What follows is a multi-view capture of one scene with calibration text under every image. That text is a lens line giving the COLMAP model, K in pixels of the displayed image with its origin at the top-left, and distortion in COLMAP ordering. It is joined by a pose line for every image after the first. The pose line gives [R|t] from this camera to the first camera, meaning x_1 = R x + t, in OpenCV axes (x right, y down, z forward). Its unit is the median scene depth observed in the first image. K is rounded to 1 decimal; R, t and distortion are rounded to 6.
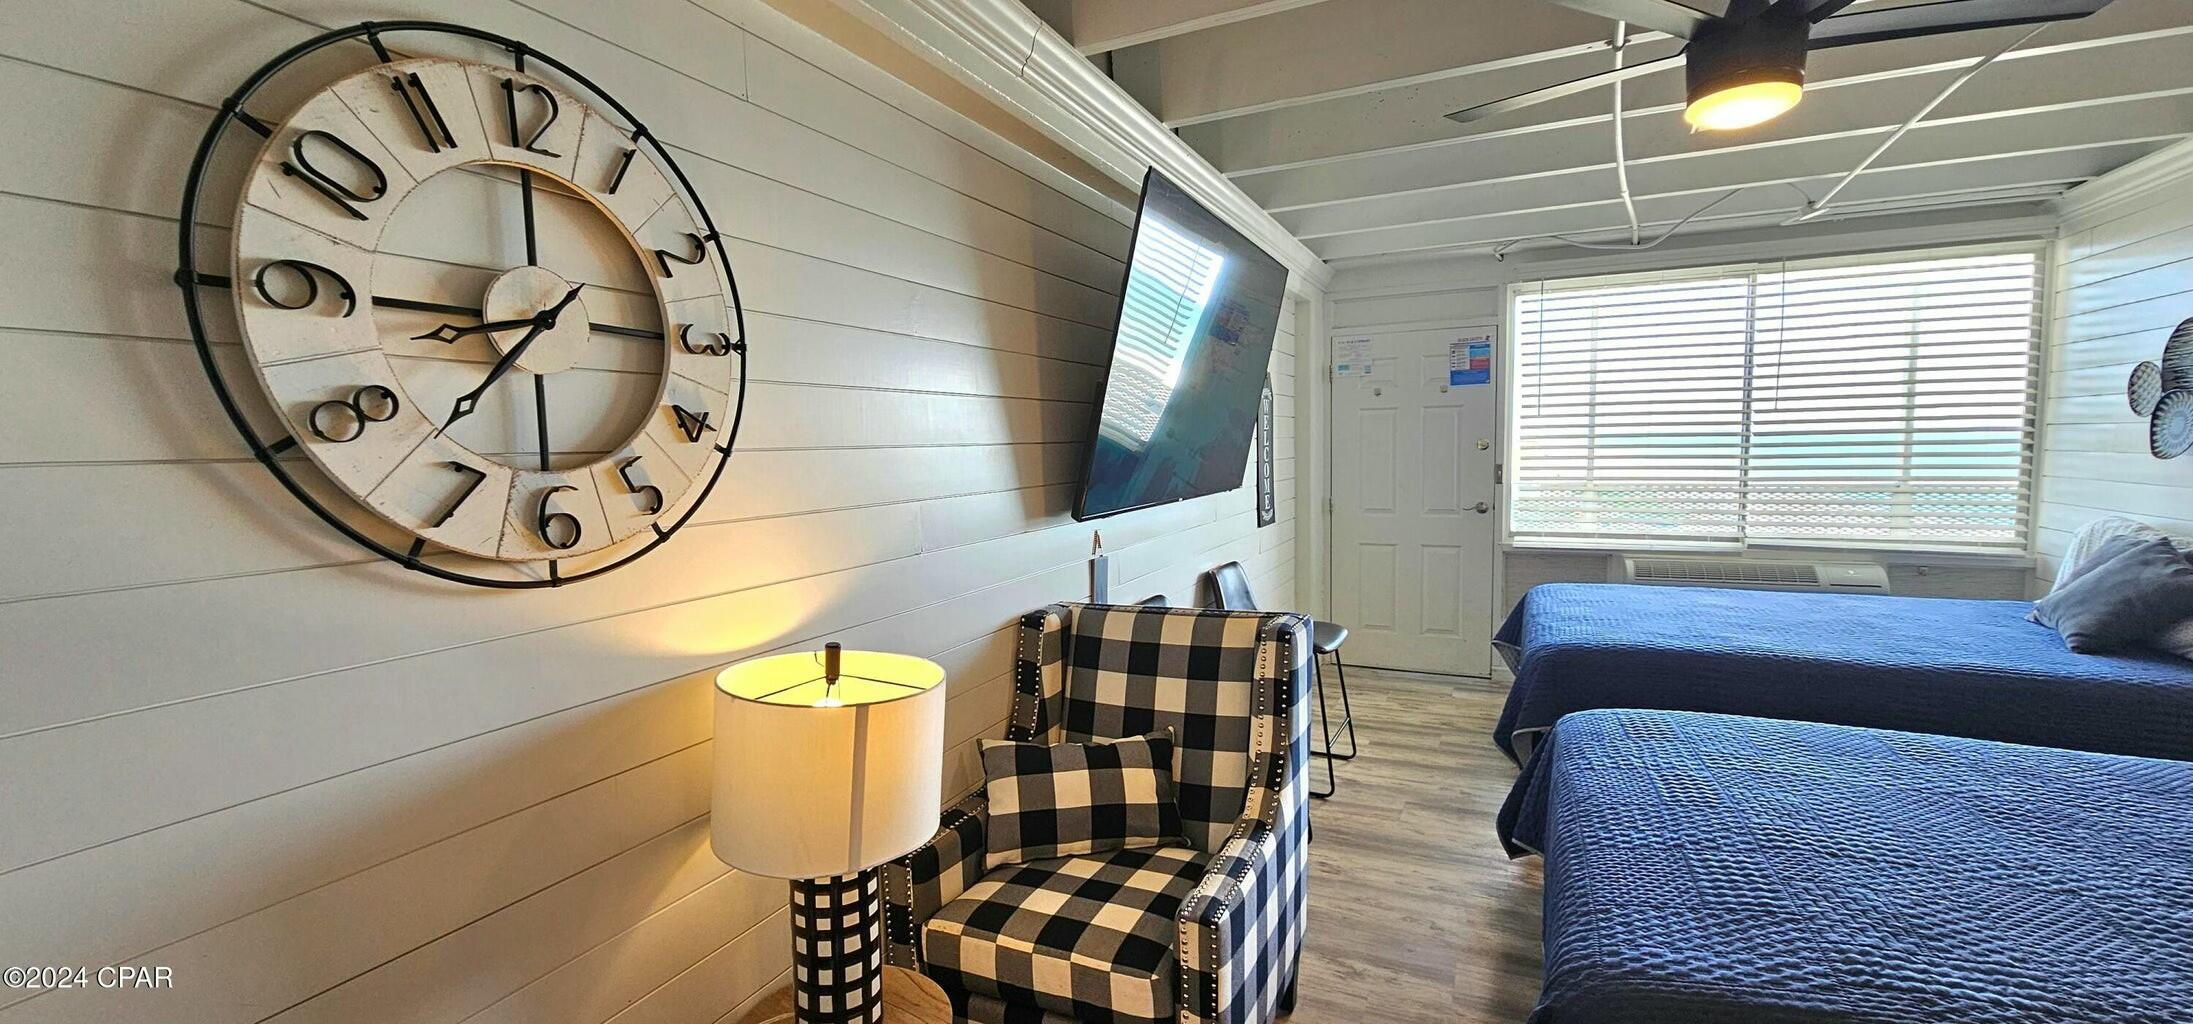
lens RADIAL K [[910.9, 0, 1086.1], [0, 910.9, 522.5], [0, 0, 1]] dist [0.000270, -0.000071]
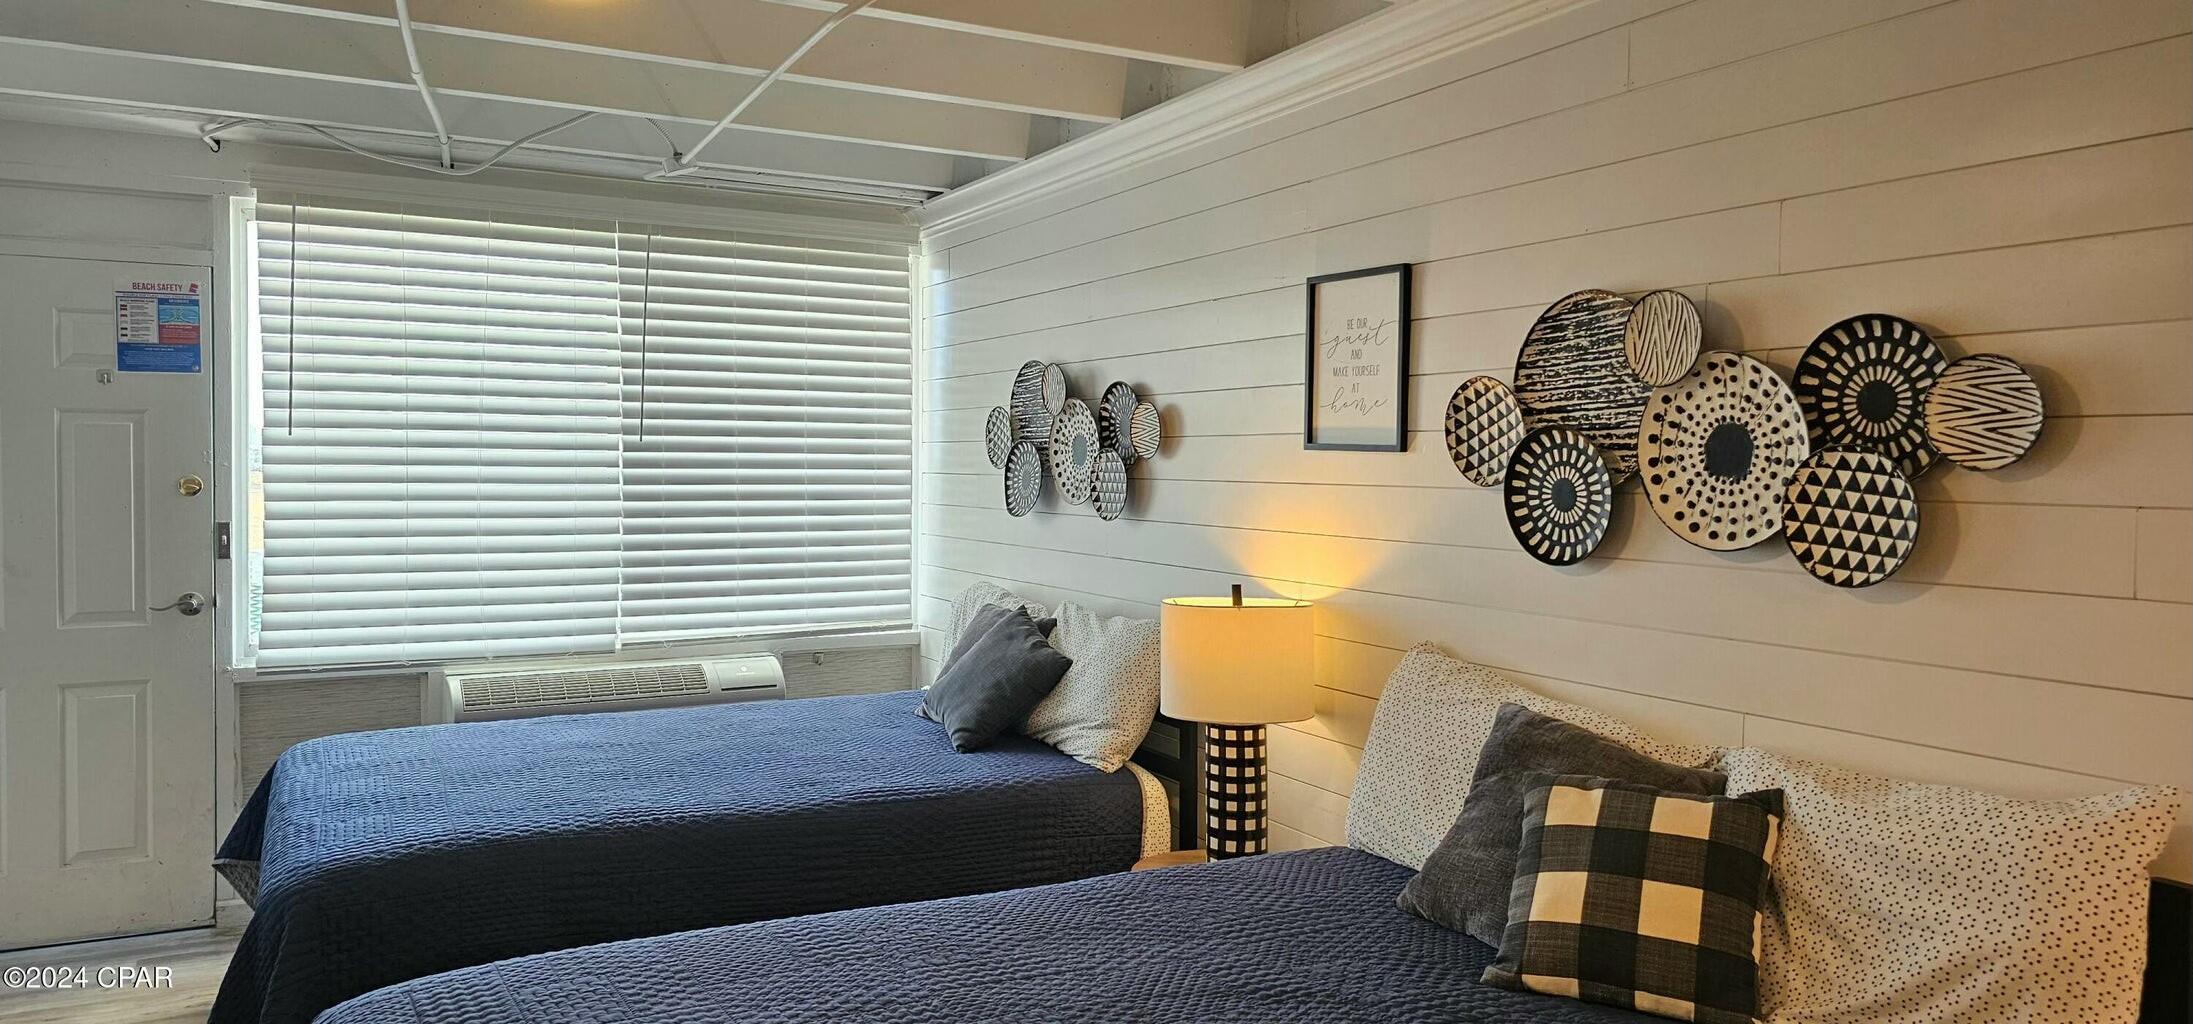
lens RADIAL K [[1505.2, 0, 1096.5], [0, 1505.2, 512.0], [0, 0, 1]] dist [0.111795, -0.152568]
pose [[0.600349, 0.000163, 0.799738, 0.097305], [0.049009, 0.998113, -0.036994, -0.028894], [-0.798235, 0.061404, 0.599208, 0.102195]]
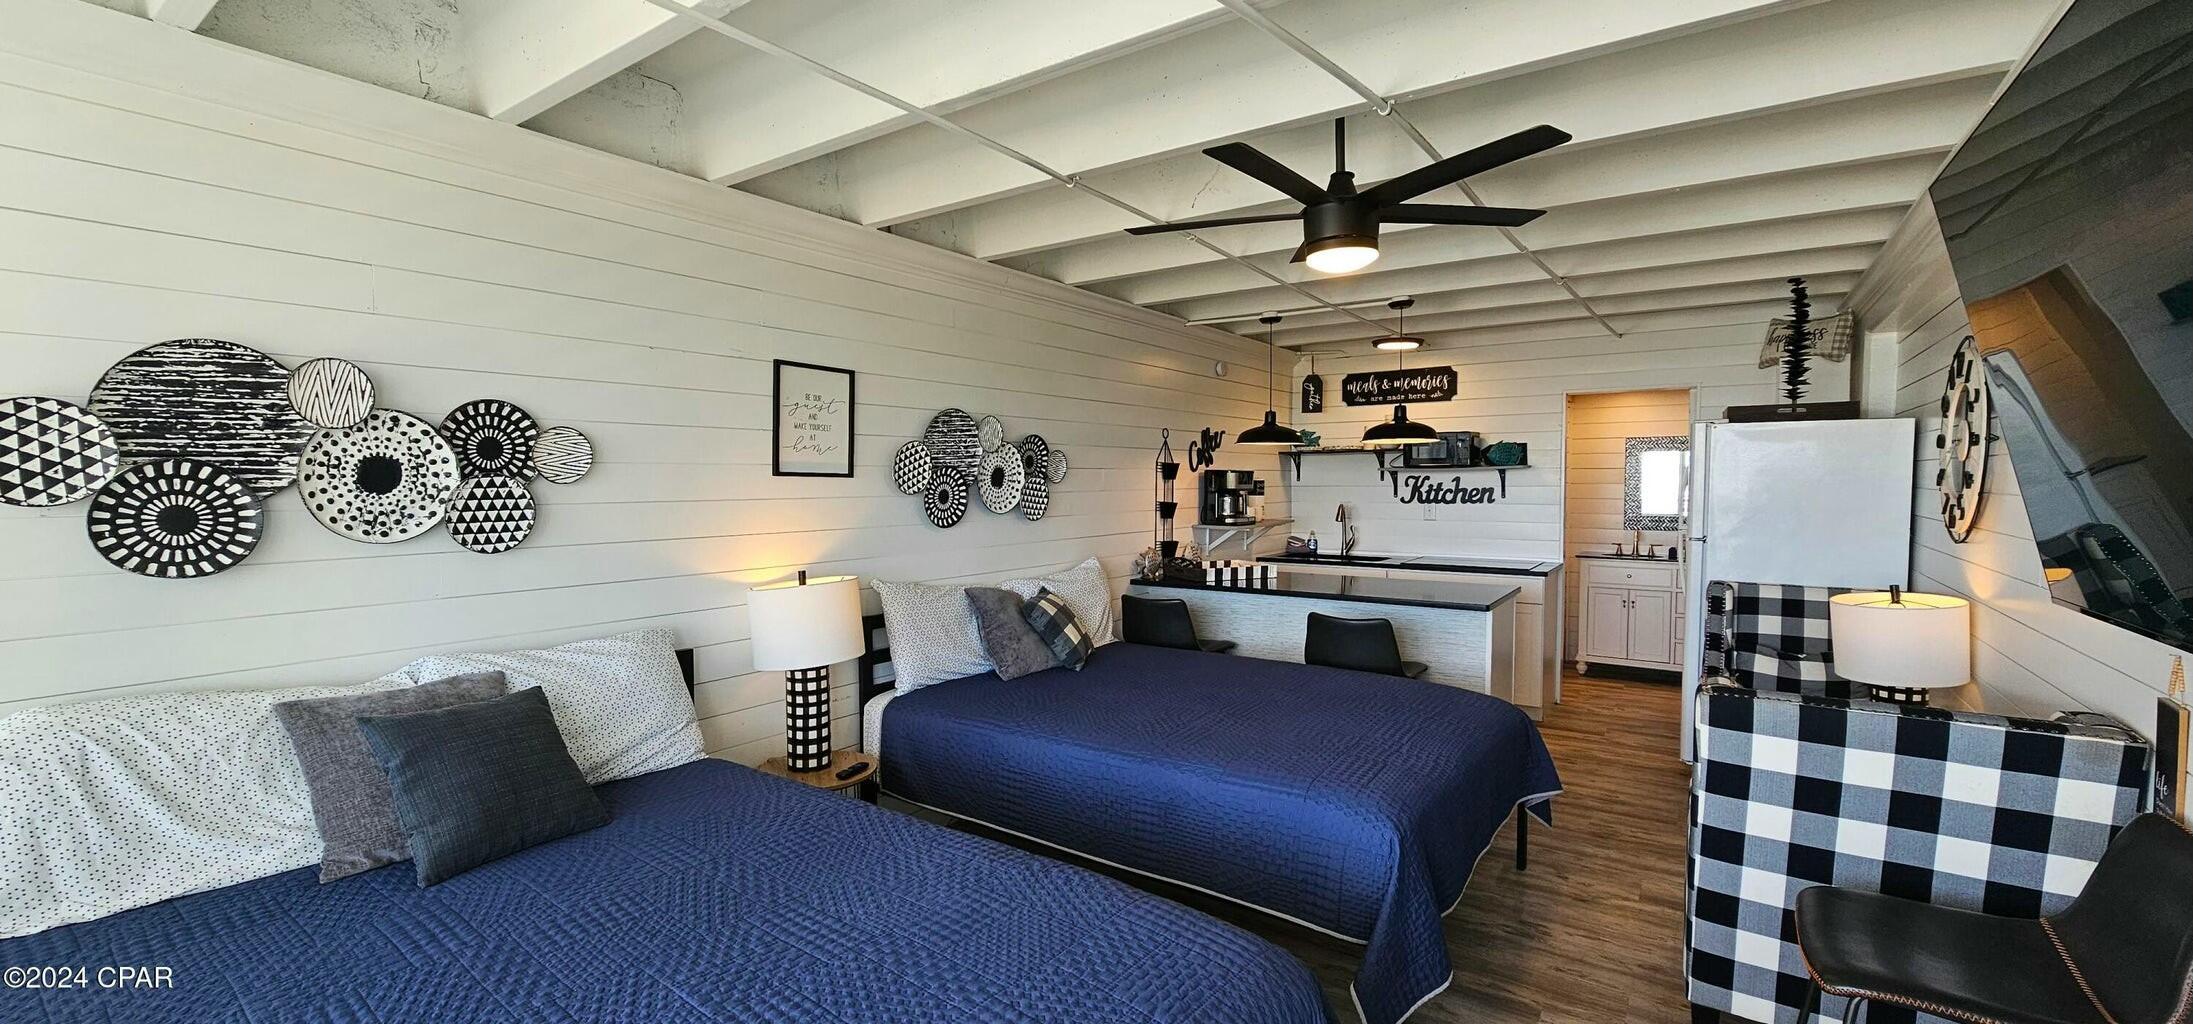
lens RADIAL K [[899.5, 0, 1084.4], [0, 899.5, 519.8], [0, 0, 1]] dist [-0.004080, 0.003698]
pose [[-0.985621, 0.016106, 0.168200, 0.807229], [0.038608, 0.990580, 0.131379, -0.240424], [-0.164500, 0.135983, -0.976959, 2.159259]]
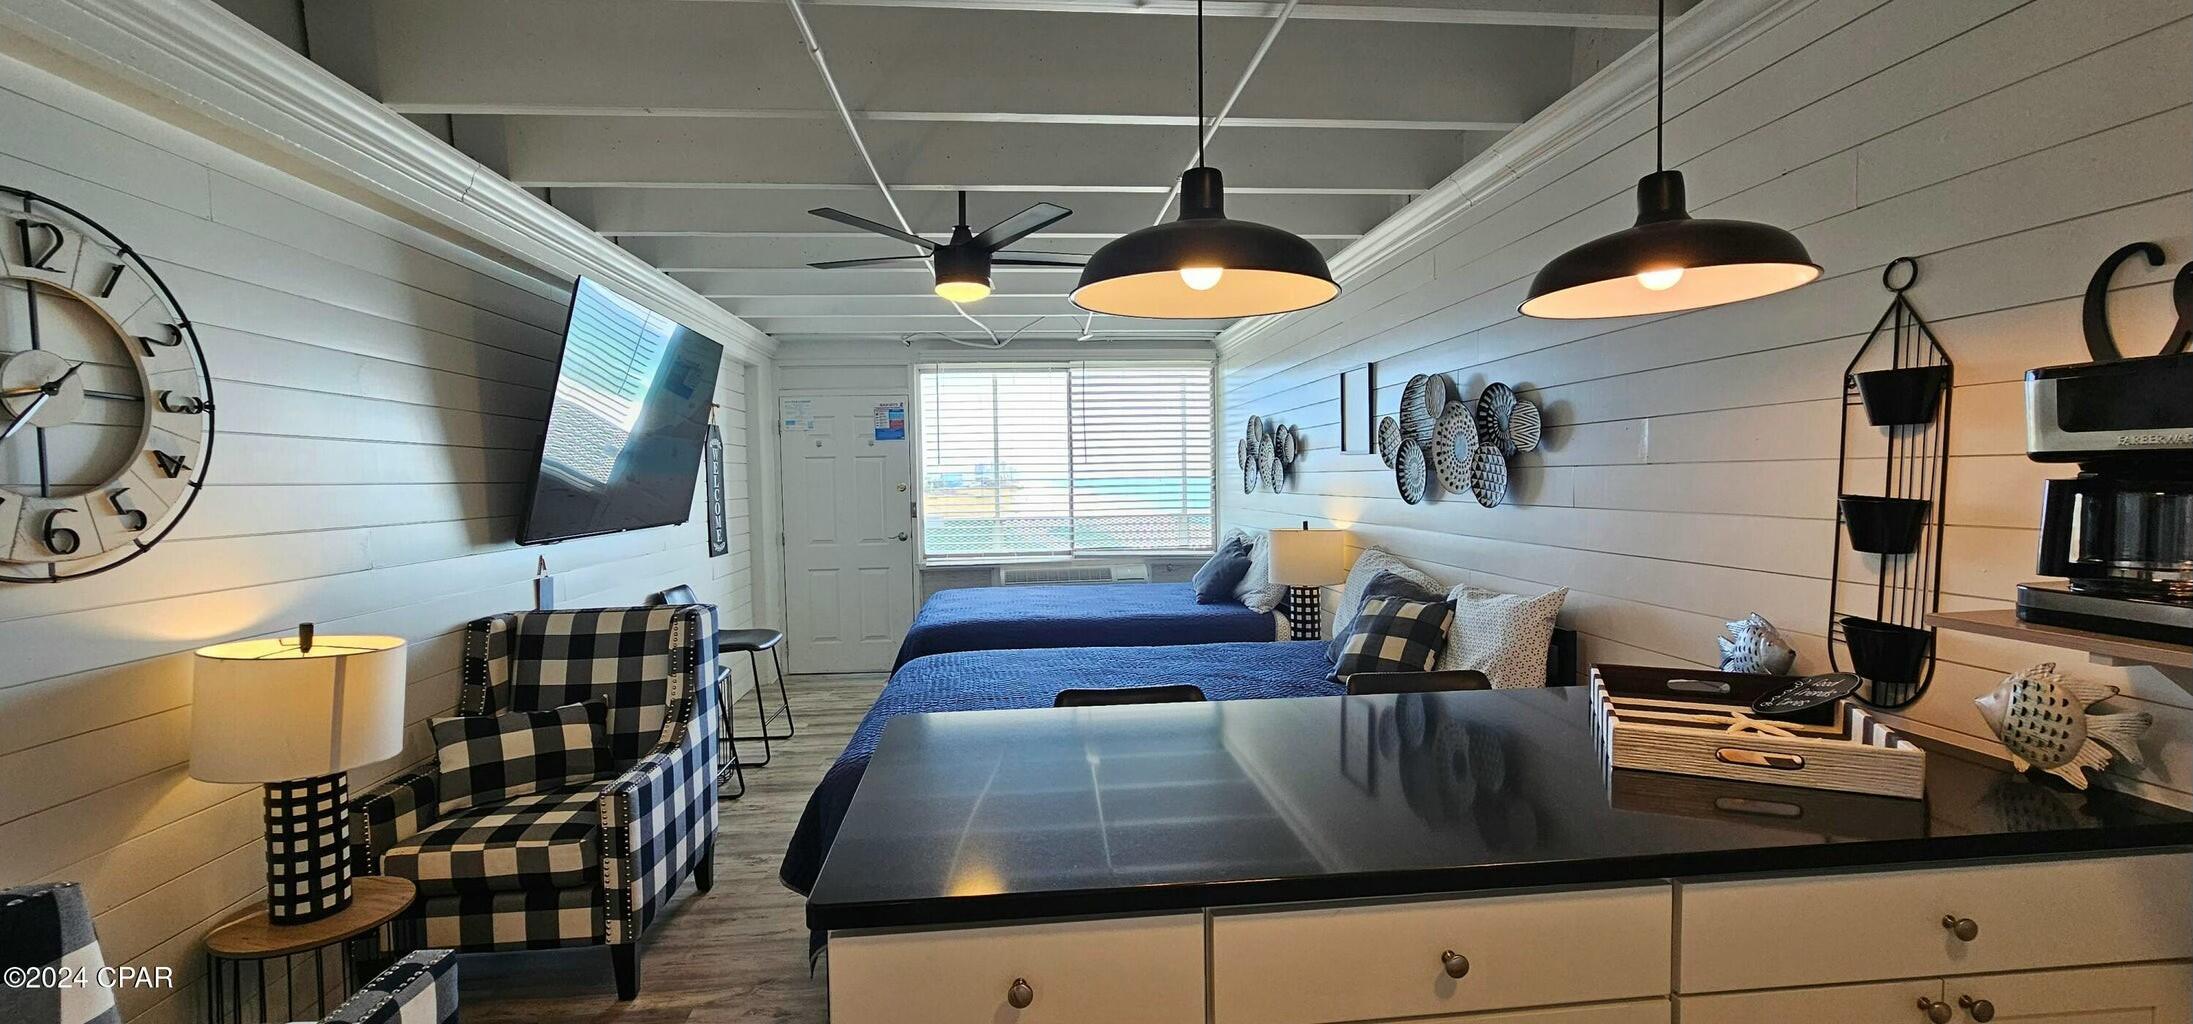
lens RADIAL K [[899.5, 0, 1084.4], [0, 899.5, 519.8], [0, 0, 1]] dist [-0.004080, 0.003698]
pose [[0.859271, -0.017792, 0.511211, 0.030732], [0.044360, 0.998222, -0.039820, 0.058310], [-0.509593, 0.056894, 0.858532, -0.557360]]
